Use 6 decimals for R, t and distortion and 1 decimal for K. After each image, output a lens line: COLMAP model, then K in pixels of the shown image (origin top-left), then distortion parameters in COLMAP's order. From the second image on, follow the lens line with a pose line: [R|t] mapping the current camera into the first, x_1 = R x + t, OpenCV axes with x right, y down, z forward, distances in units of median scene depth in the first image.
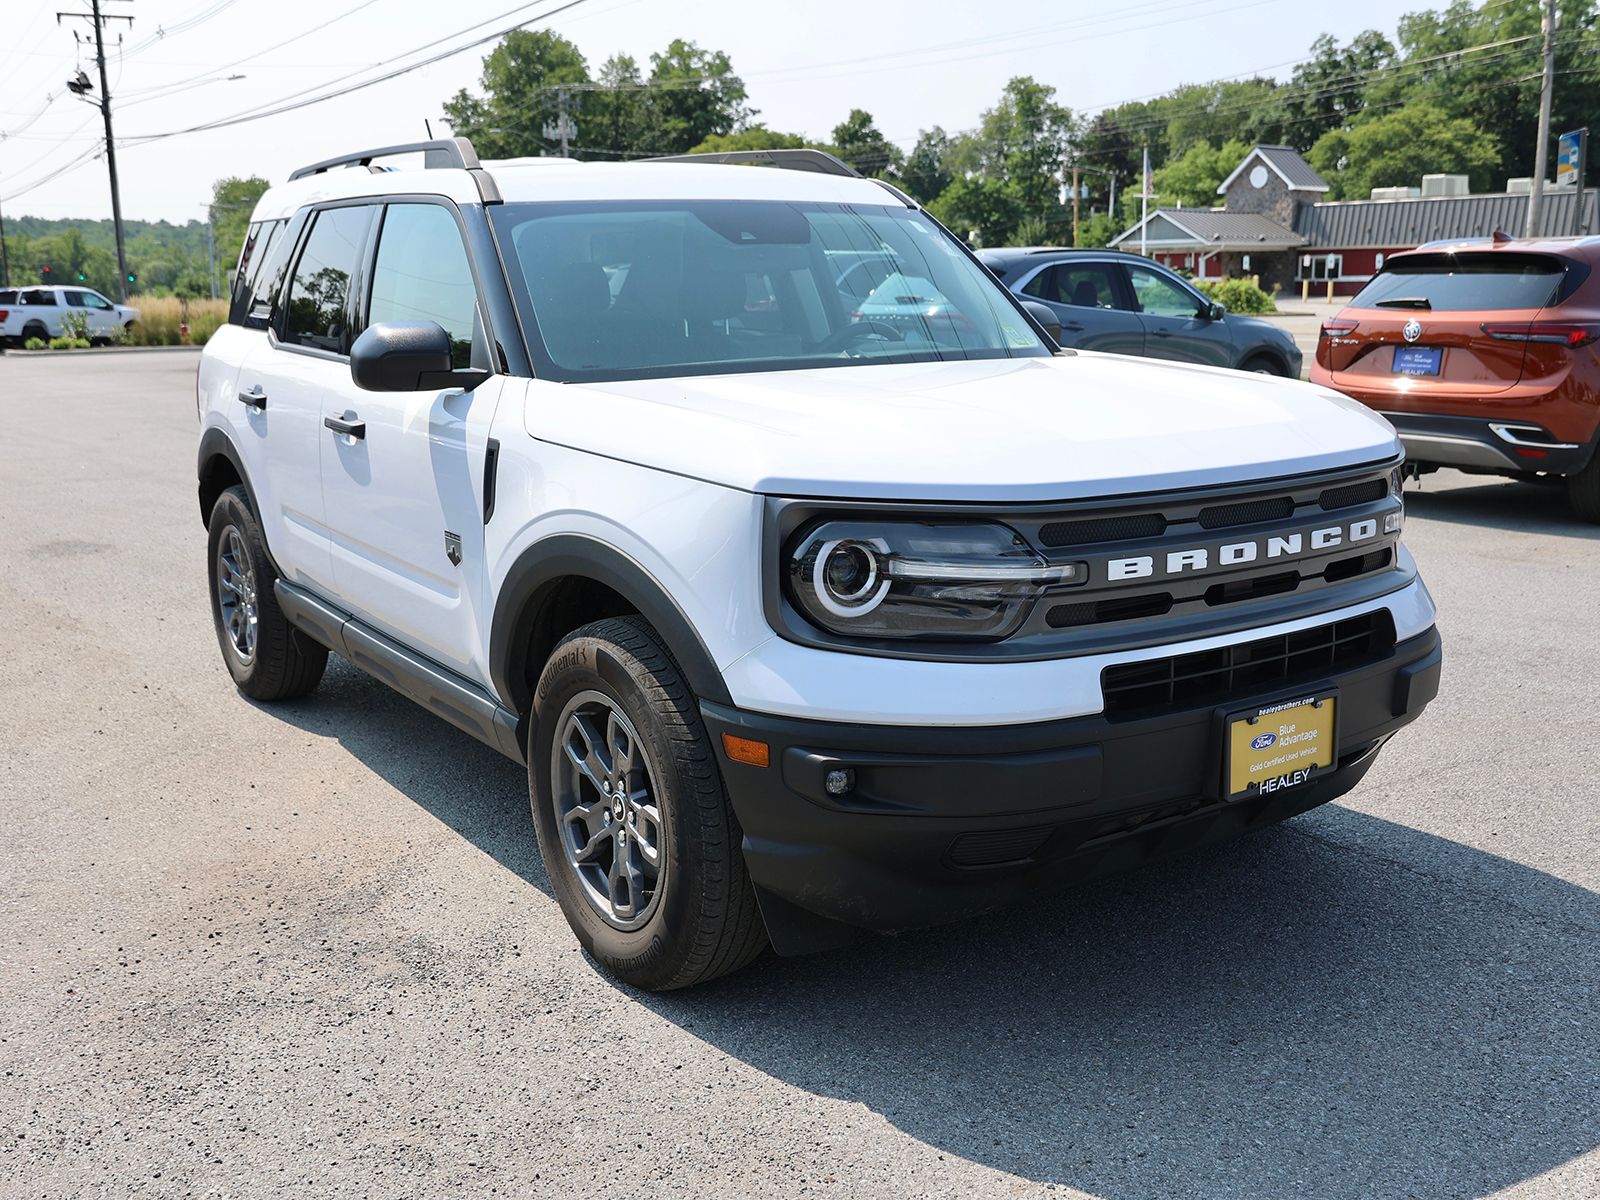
lens RADIAL K [[1513.5, 0, 800.0], [0, 1513.5, 600.0], [0, 0, 1]] dist [-0.074758, 0.109998]
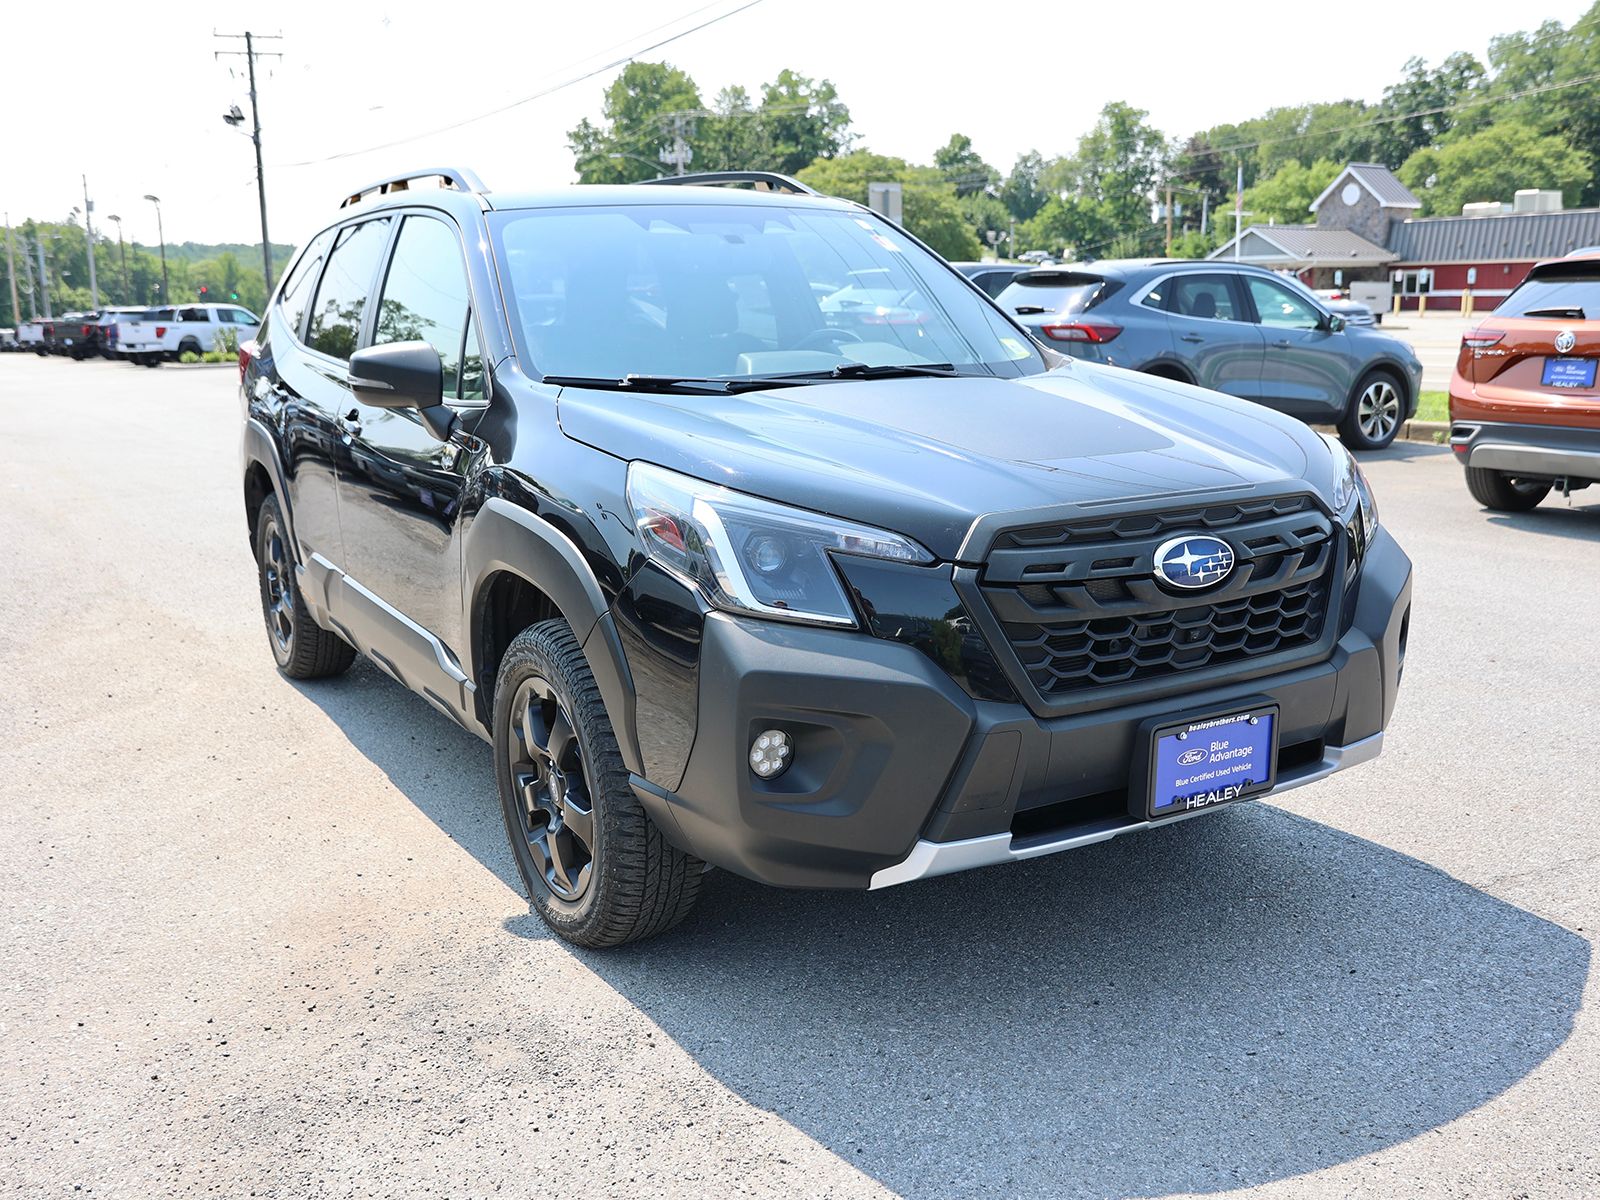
lens RADIAL K [[1434.7, 0, 802.8], [0, 1434.7, 602.0], [0, 0, 1]] dist [-0.083405, 0.096687]
pose [[0.997809, 0.009773, -0.065438, -0.001427], [-0.009680, 0.999952, 0.001741, -0.000762], [0.065452, -0.001103, 0.997855, 0.005270]]
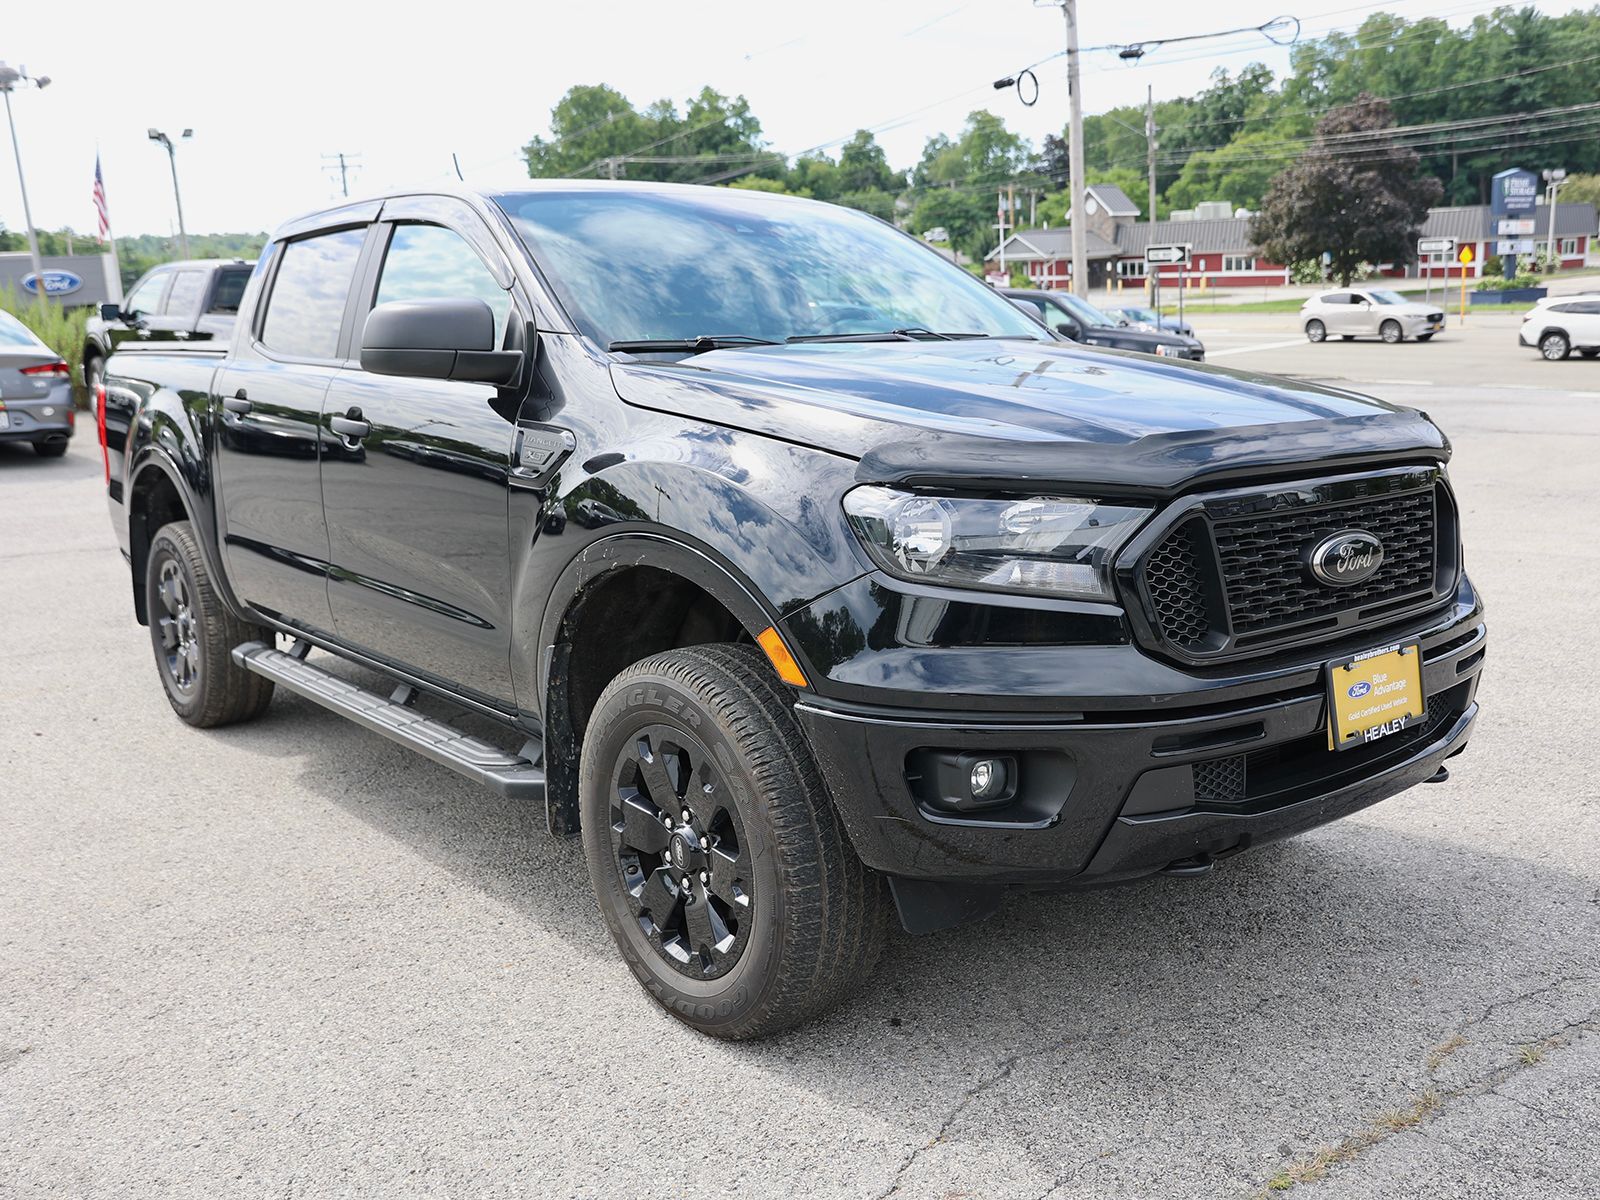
lens RADIAL K [[1578.8, 0, 772.7], [0, 1578.8, 603.2], [0, 0, 1]] dist [-0.084311, 0.105991]
pose [[0.997171, -0.024540, -0.071045, 0.061189], [0.025266, 0.999637, 0.009337, 0.047732], [0.070790, -0.011106, 0.997429, -0.327801]]
